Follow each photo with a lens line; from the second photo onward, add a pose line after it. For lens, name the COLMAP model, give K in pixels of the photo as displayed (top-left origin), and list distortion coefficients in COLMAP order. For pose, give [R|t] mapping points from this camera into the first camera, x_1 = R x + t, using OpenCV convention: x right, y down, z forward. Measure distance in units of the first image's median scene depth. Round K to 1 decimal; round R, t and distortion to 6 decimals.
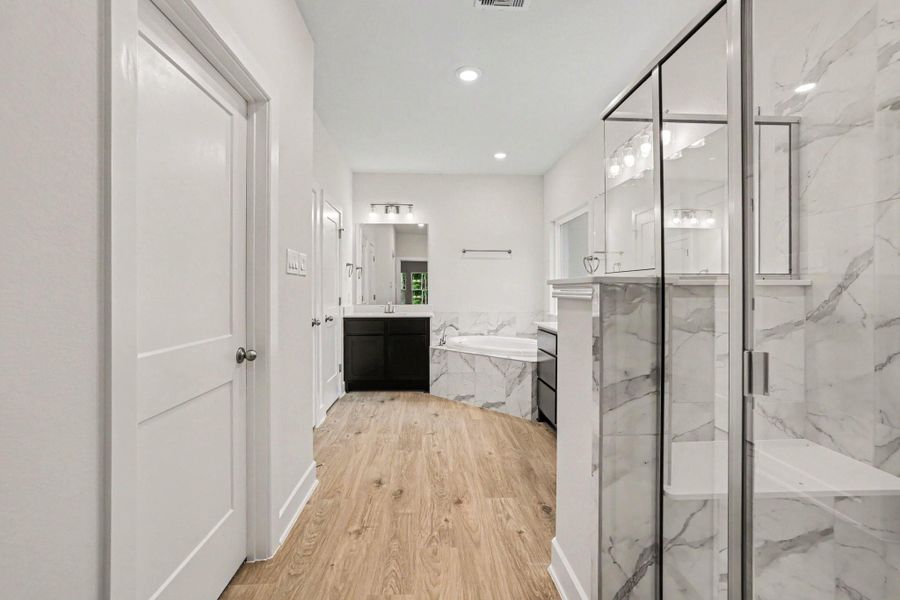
lens RADIAL K [[387.9, 0, 447.1], [0, 387.9, 293.5], [0, 0, 1]] dist [-0.013826, 0.002076]
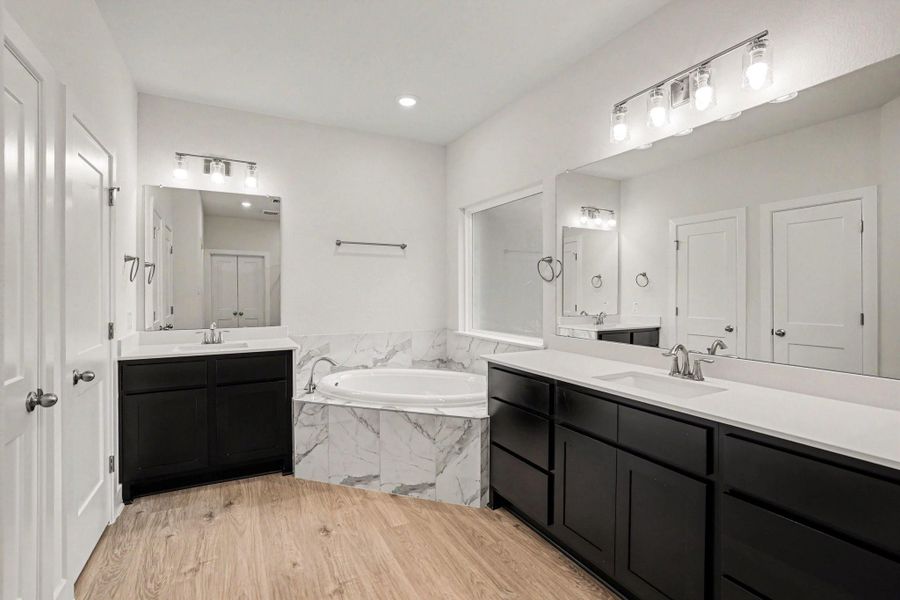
lens RADIAL K [[427.1, 0, 448.2], [0, 427.1, 295.2], [0, 0, 1]] dist [-0.003571, 0.006012]
pose [[0.914856, -0.004911, 0.403751, -0.095348], [0.006624, 0.999974, -0.002847, -0.020725], [-0.403727, 0.005279, 0.914864, 0.302872]]
